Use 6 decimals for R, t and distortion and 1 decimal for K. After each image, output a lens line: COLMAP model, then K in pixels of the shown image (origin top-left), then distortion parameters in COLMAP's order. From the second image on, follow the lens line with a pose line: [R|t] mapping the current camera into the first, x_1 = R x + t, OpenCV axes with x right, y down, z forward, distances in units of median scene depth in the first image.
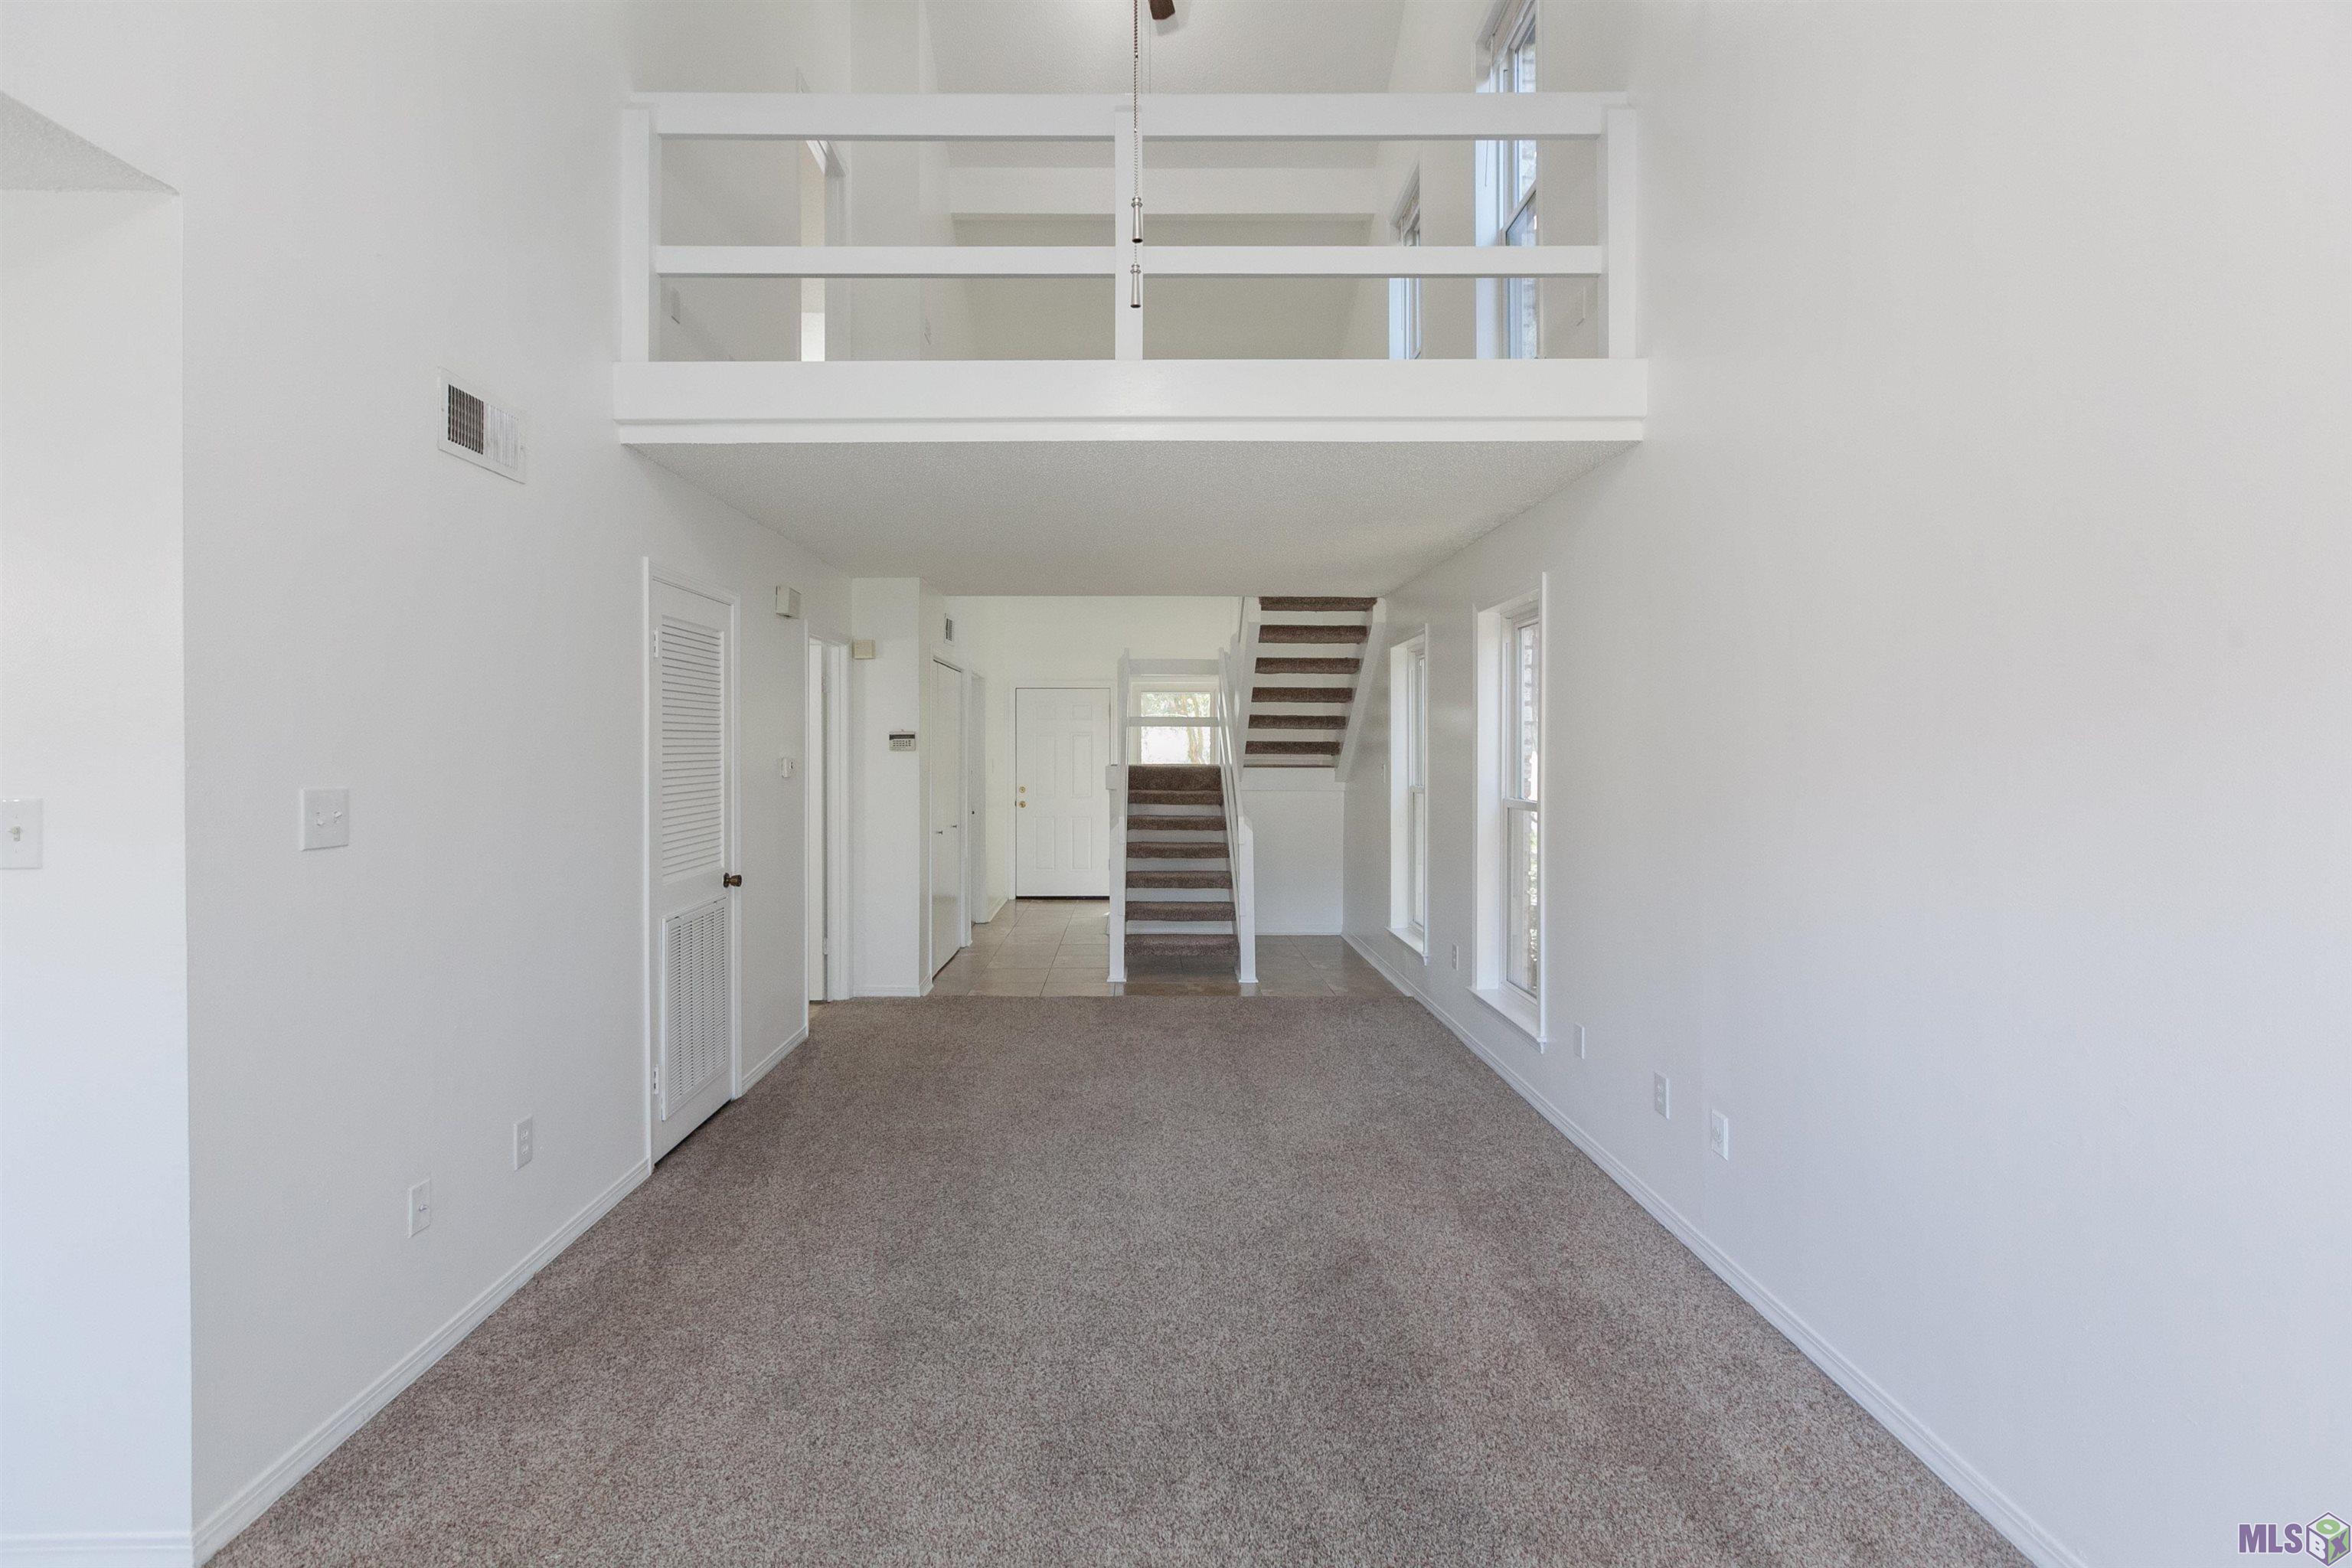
lens RADIAL K [[1071.9, 0, 1140.6], [0, 1071.9, 751.4], [0, 0, 1]] dist [0.006837, -0.002059]
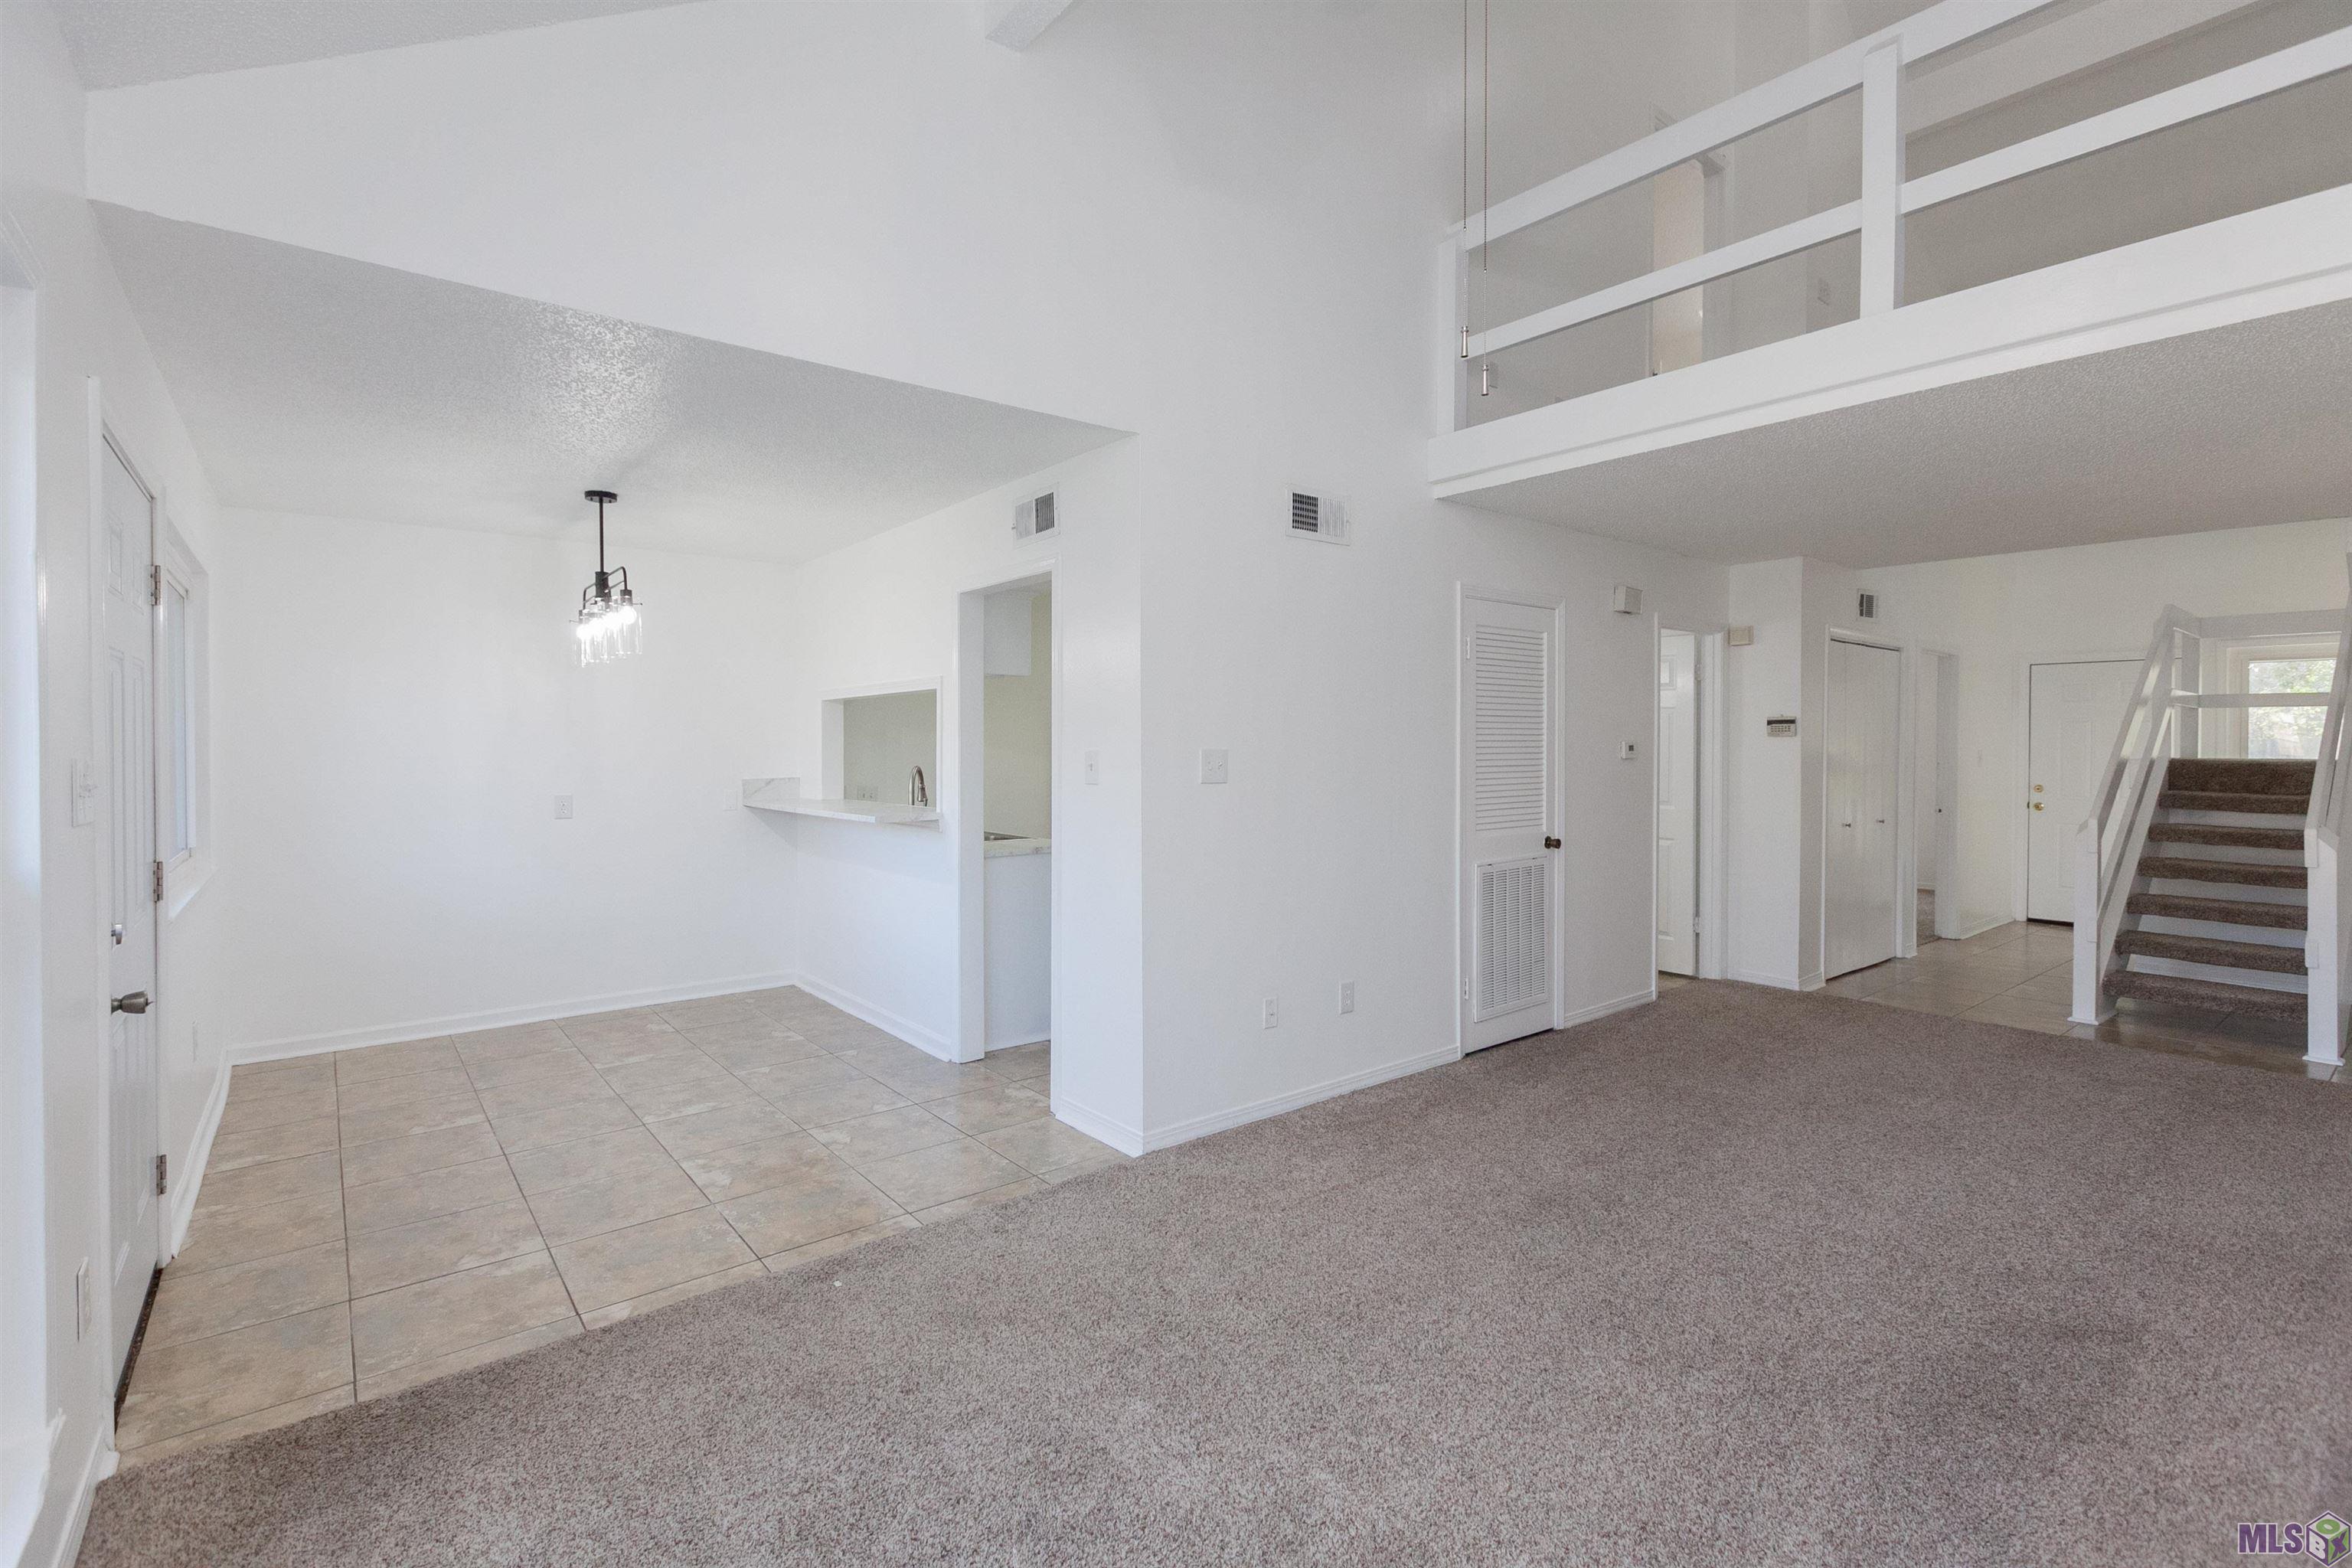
lens RADIAL K [[1071.9, 0, 1173.3], [0, 1071.9, 768.4], [0, 0, 1]] dist [0.006837, -0.002059]
pose [[0.623589, 0.022296, -0.781435, 0.283517], [-0.007103, 0.999714, 0.022856, 0.014179], [0.781720, -0.008702, 0.623569, -0.063453]]
